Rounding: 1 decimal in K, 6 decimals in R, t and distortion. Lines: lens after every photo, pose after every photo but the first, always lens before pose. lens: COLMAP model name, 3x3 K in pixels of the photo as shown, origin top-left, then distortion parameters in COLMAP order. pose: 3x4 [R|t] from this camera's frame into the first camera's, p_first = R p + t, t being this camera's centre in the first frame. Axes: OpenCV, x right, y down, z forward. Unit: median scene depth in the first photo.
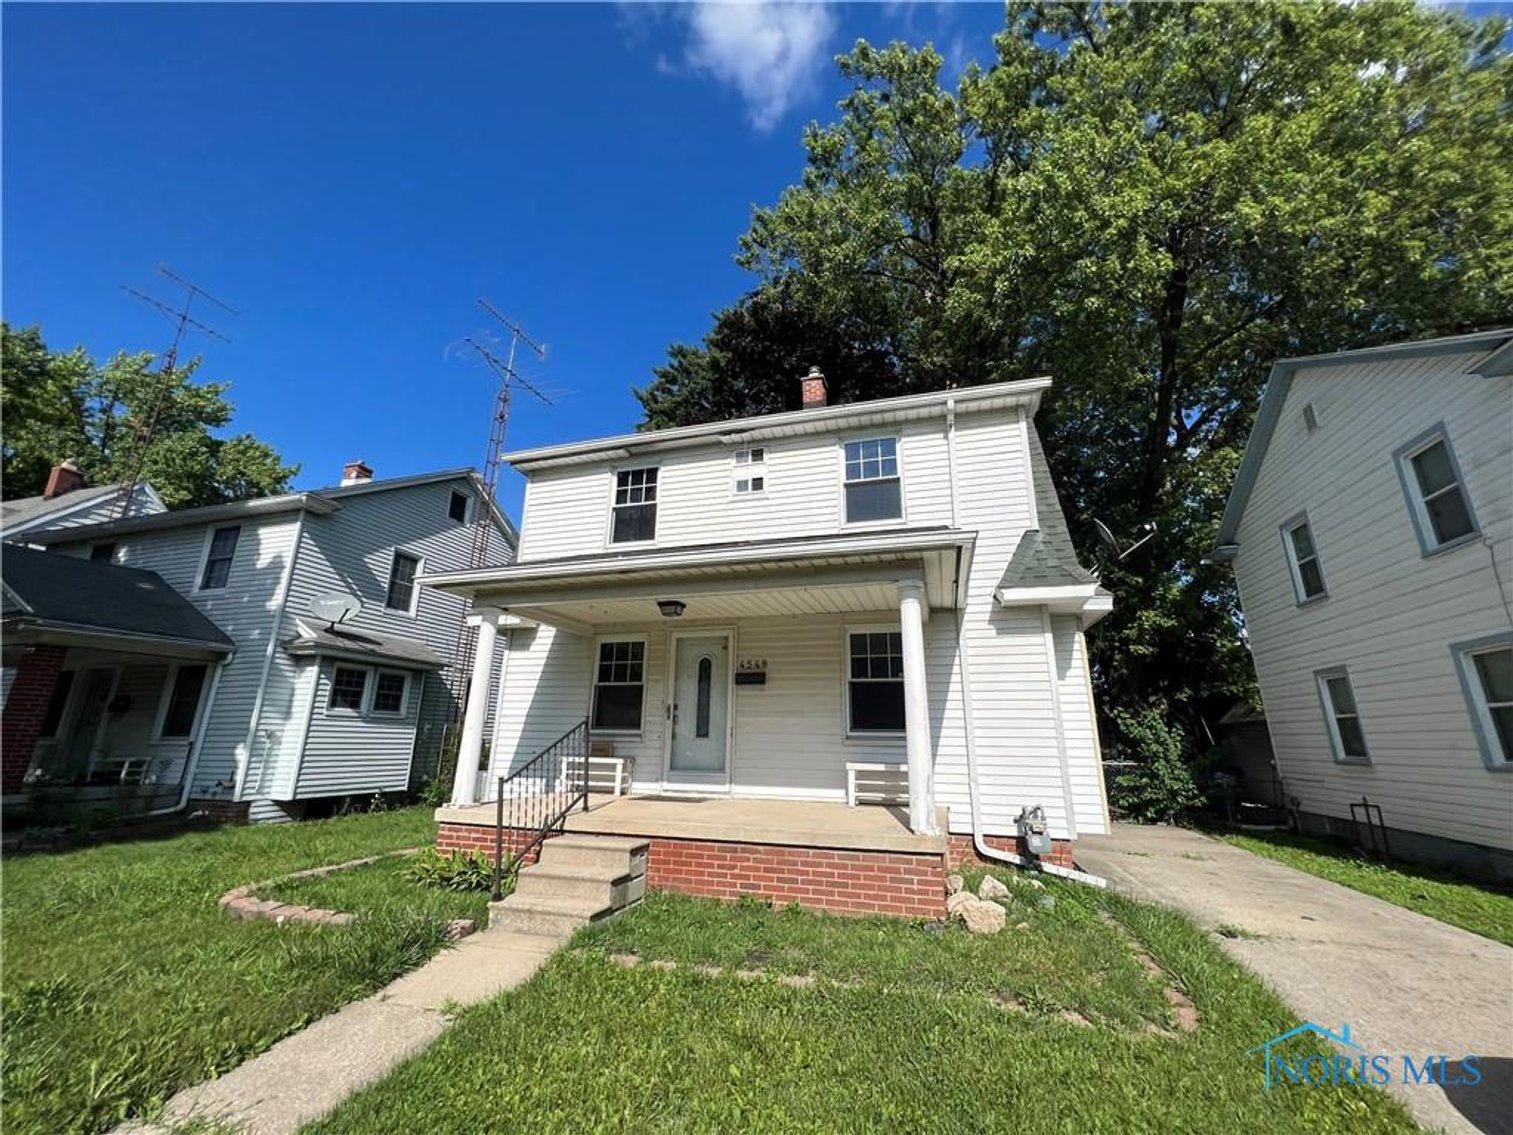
lens RADIAL K [[603.2, 0, 757.1], [0, 603.2, 564.2], [0, 0, 1]] dist [-0.002270, -0.000020]
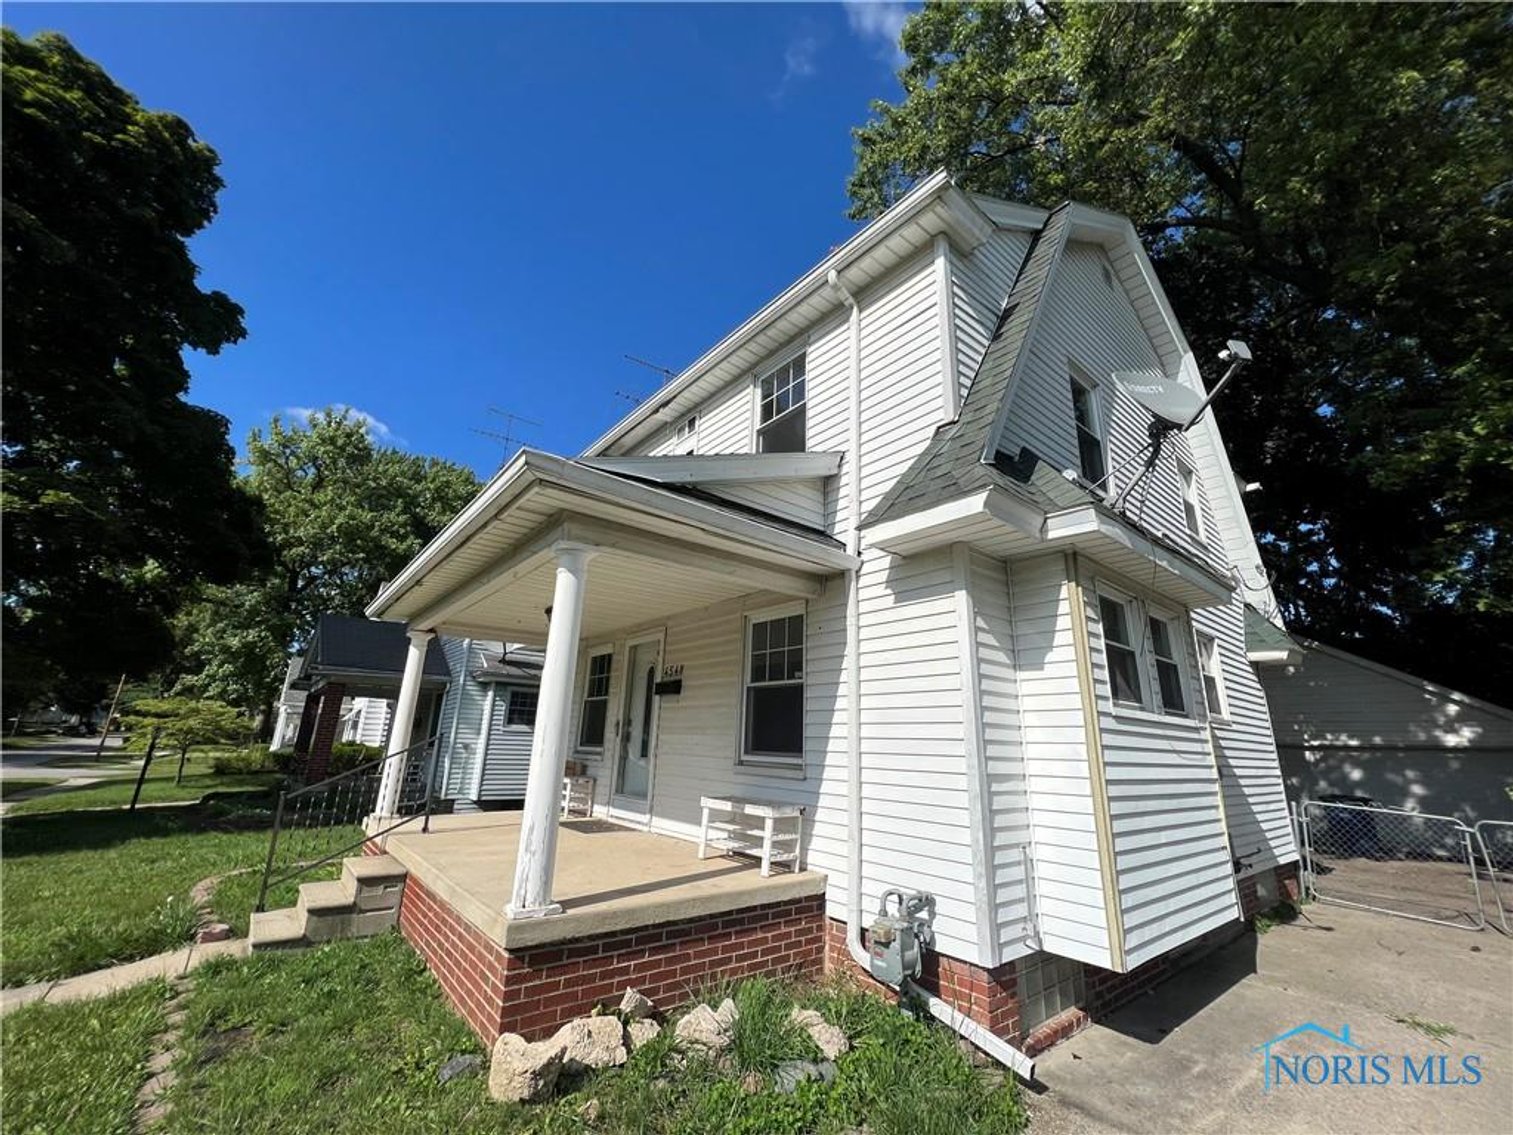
lens RADIAL K [[603.2, 0, 753.7], [0, 603.2, 563.8], [0, 0, 1]] dist [-0.002270, -0.000020]
pose [[0.833353, -0.147971, -0.532567, 0.506343], [0.136654, 0.988746, -0.060884, 0.078450], [0.535582, -0.022040, 0.844196, 0.327032]]
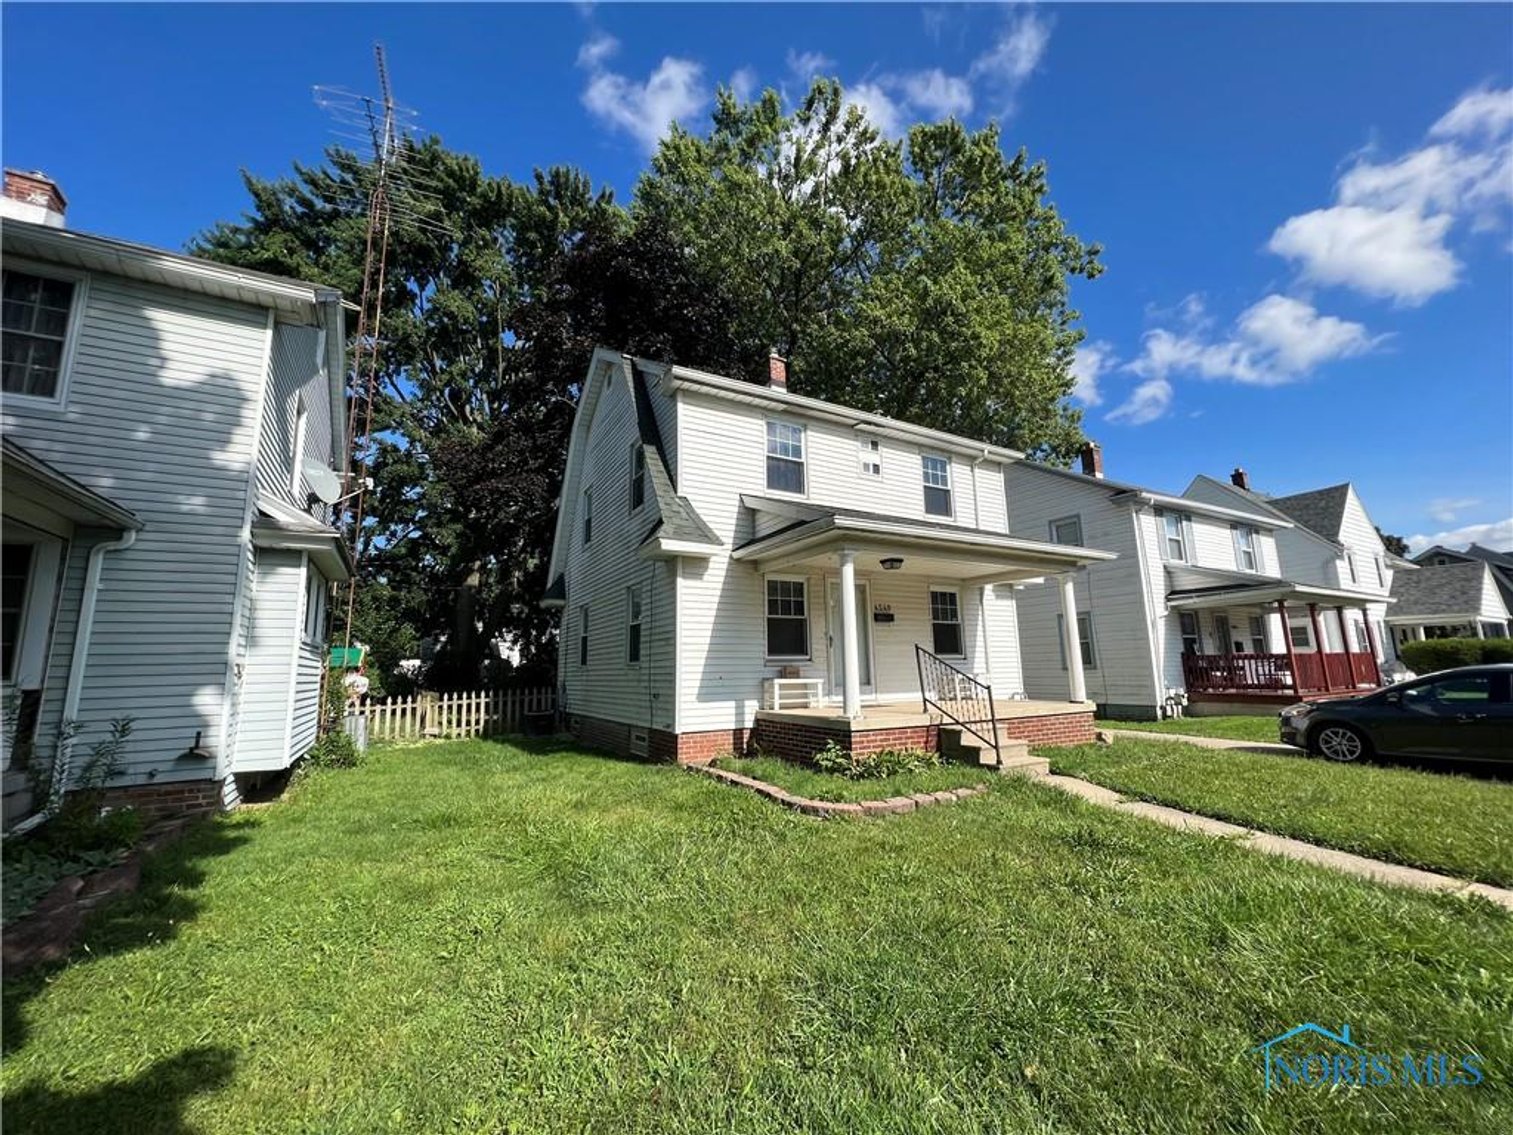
lens RADIAL K [[603.2, 0, 745.0], [0, 603.2, 568.2], [0, 0, 1]] dist [-0.002270, -0.000020]
pose [[0.688296, 0.095576, 0.719106, -1.102430], [-0.177944, 0.983242, 0.039638, 0.074699], [-0.703267, -0.155243, 0.693769, 0.269327]]
